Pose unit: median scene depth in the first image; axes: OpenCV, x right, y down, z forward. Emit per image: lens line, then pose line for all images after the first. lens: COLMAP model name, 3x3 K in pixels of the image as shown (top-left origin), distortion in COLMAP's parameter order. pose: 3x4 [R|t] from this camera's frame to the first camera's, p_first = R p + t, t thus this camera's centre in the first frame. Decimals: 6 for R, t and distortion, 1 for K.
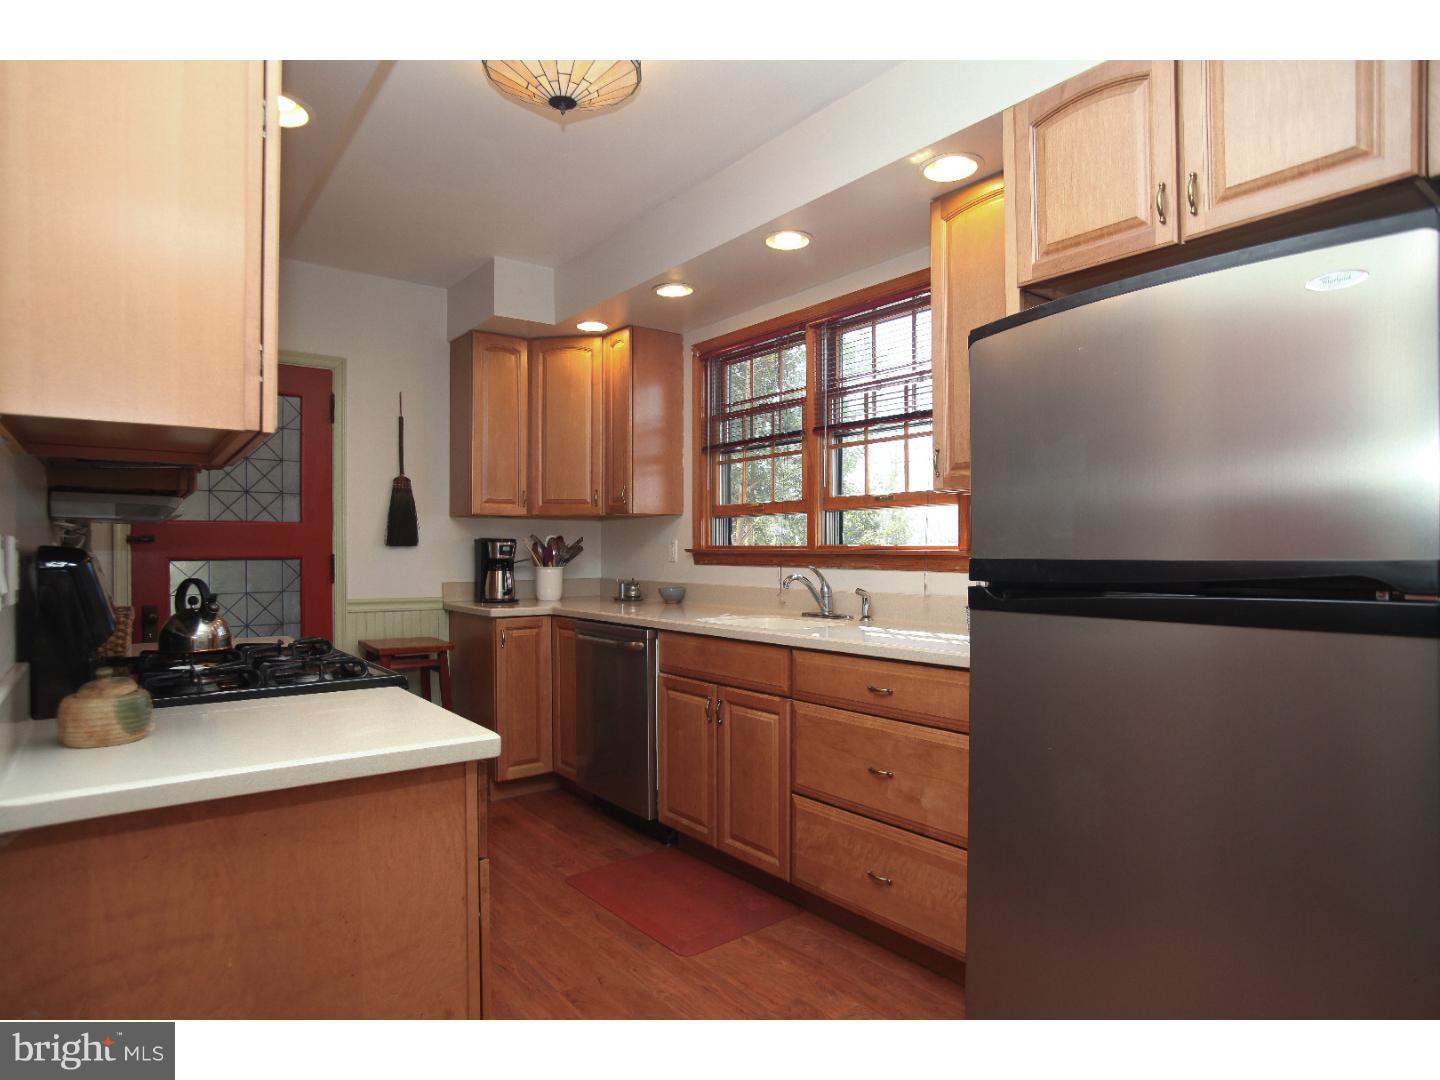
lens RADIAL K [[861.8, 0, 719.2], [0, 861.8, 539.1], [0, 0, 1]] dist [0.001881, 0.000025]
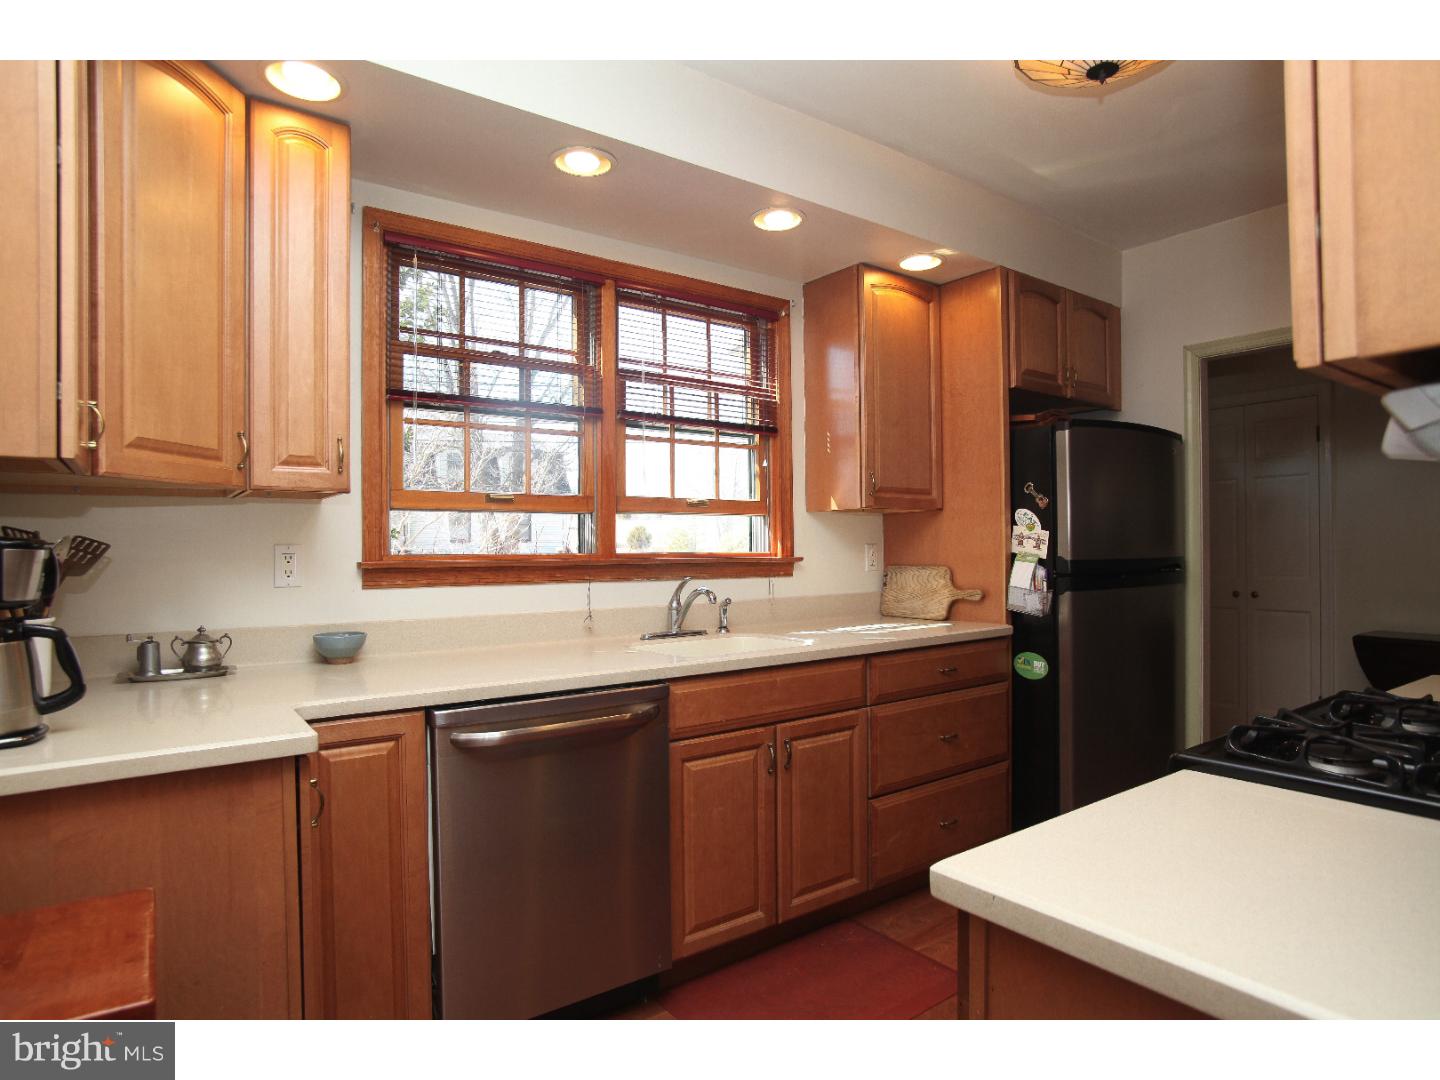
lens RADIAL K [[806.3, 0, 719.2], [0, 806.3, 546.1], [0, 0, 1]] dist [-0.053824, 0.000231]
pose [[0.013844, 0.008601, 0.999867, -0.687017], [0.001149, 0.999962, -0.008618, 0.006983], [-0.999904, 0.001268, 0.013834, 0.944002]]
